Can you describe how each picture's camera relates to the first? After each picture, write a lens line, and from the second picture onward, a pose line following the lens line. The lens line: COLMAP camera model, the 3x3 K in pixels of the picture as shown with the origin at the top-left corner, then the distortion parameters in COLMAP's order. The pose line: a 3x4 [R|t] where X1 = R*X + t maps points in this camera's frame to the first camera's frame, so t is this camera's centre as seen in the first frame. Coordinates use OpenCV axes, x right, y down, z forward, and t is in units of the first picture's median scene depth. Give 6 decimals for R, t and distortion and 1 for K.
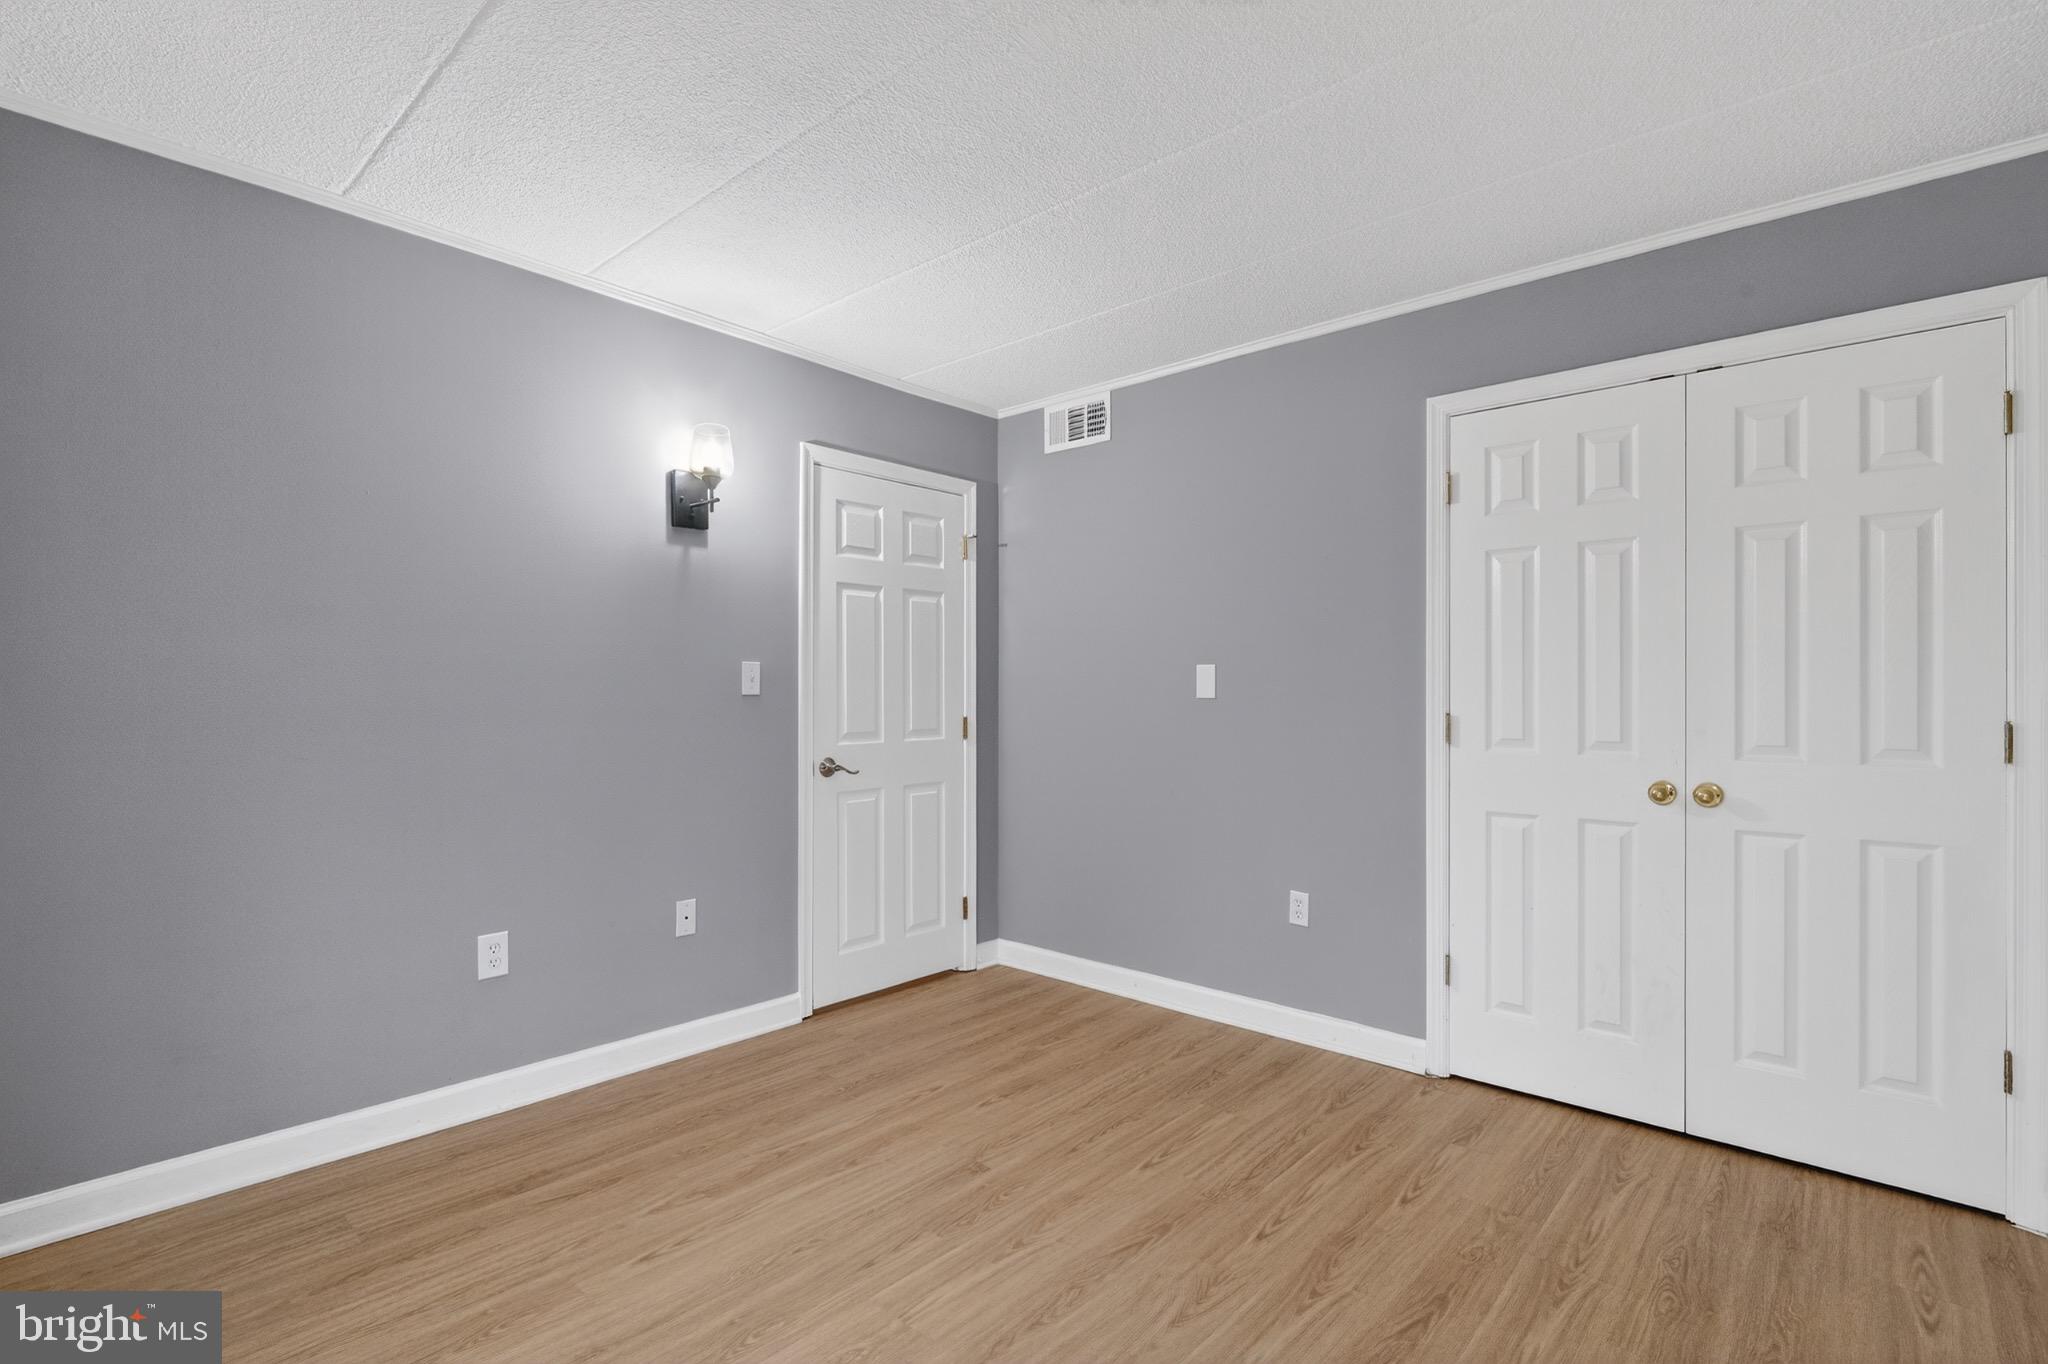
lens RADIAL K [[953.2, 0, 1032.3], [0, 953.2, 690.0], [0, 0, 1]] dist [-0.006596, -0.000394]
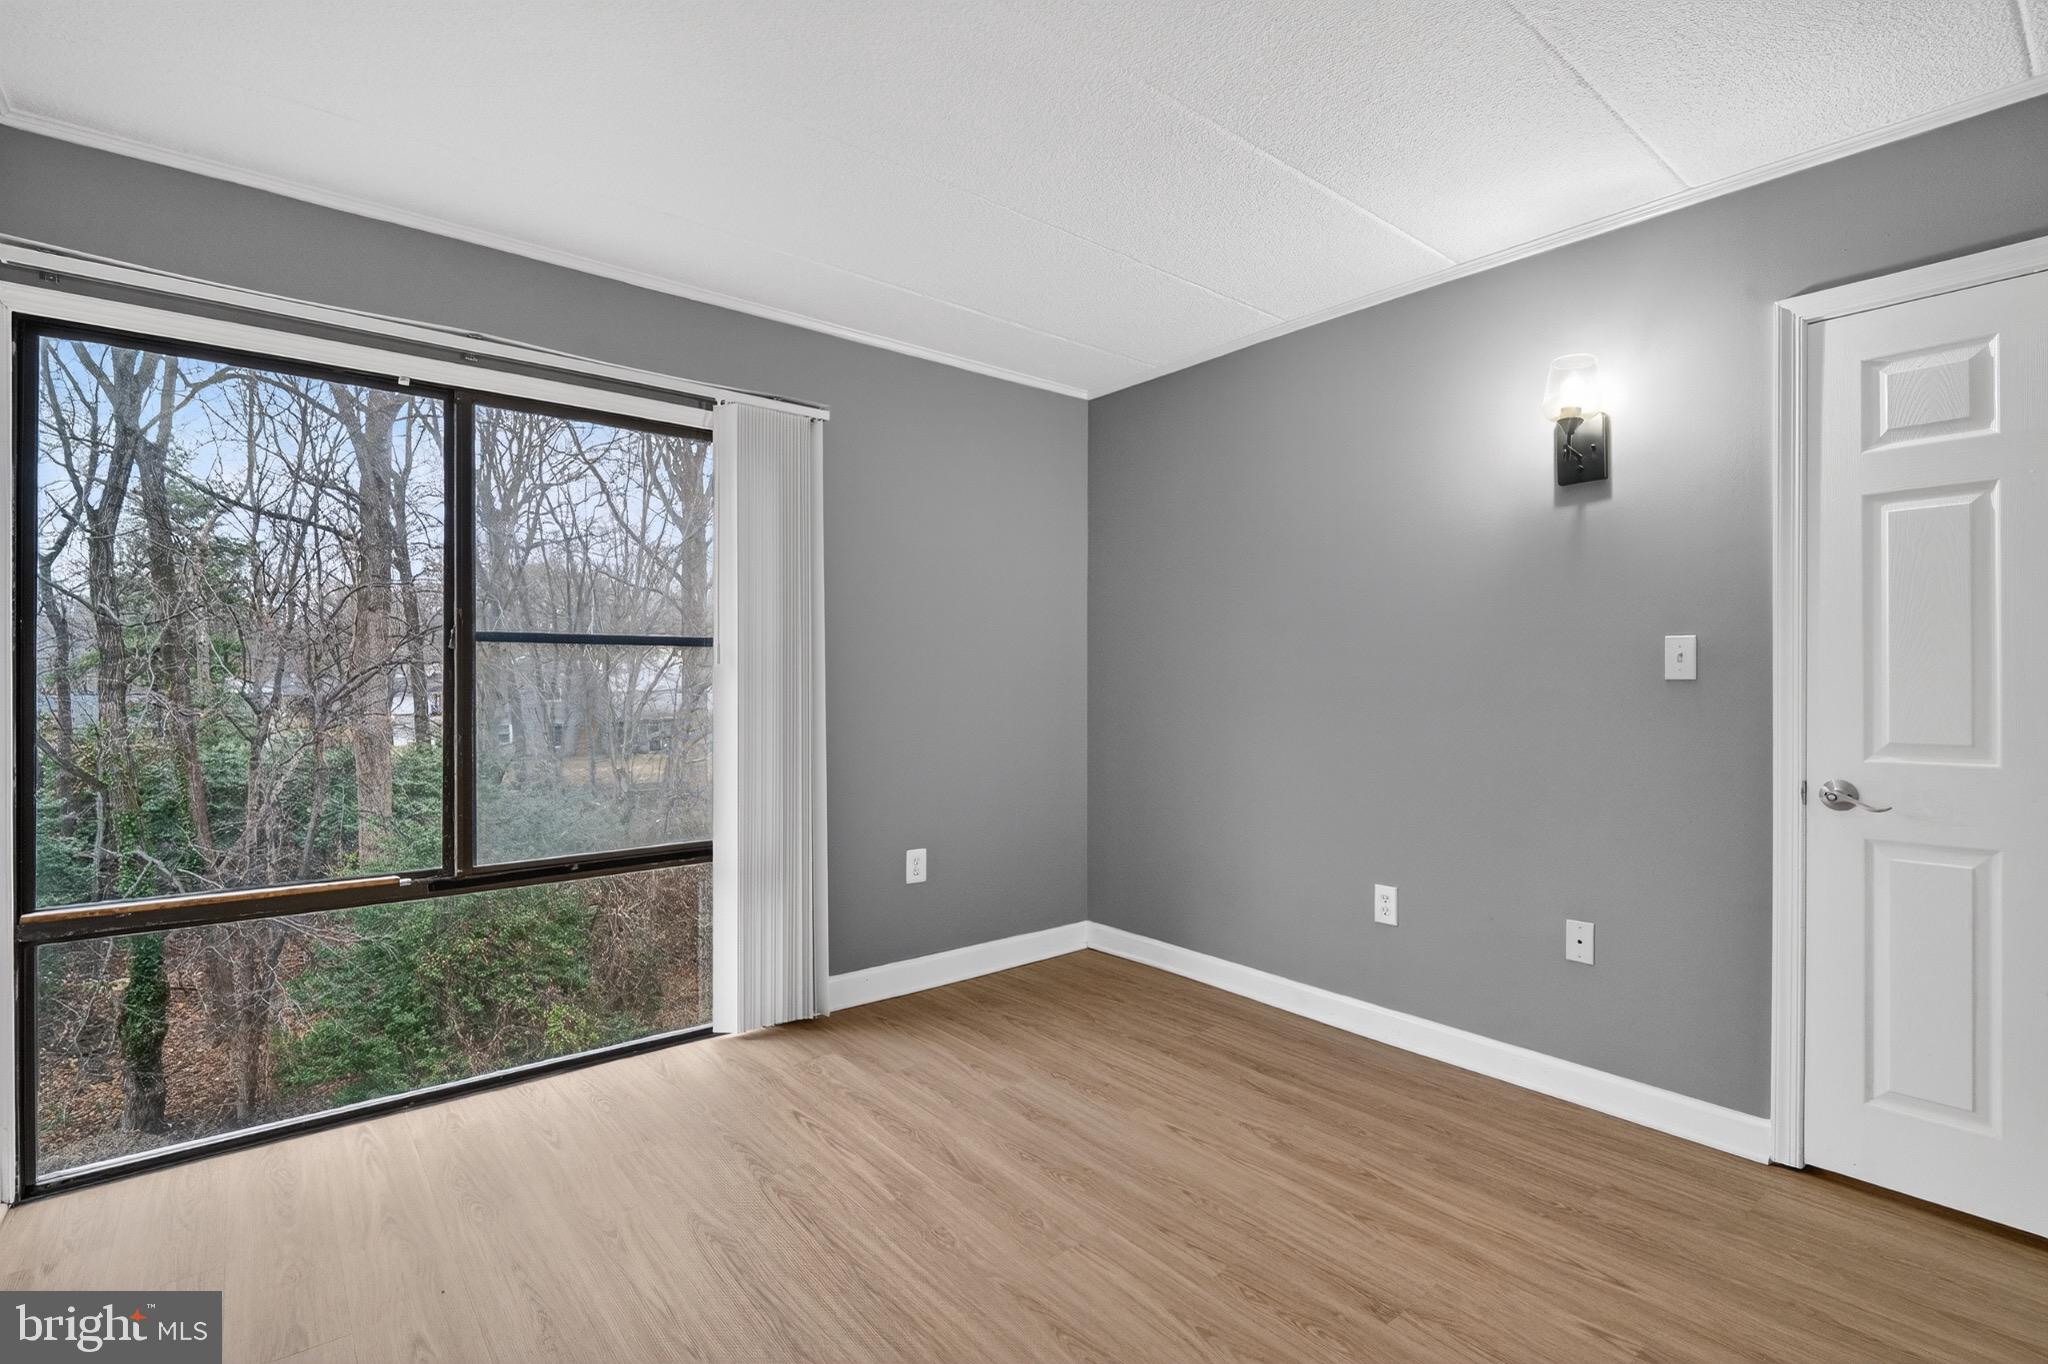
lens RADIAL K [[953.2, 0, 1032.3], [0, 953.2, 690.0], [0, 0, 1]] dist [-0.006596, -0.000394]
pose [[-0.151111, 0.006567, -0.988495, 0.601650], [-0.001168, 0.999976, 0.006822, 0.010093], [0.988516, 0.002185, -0.151099, 0.708228]]
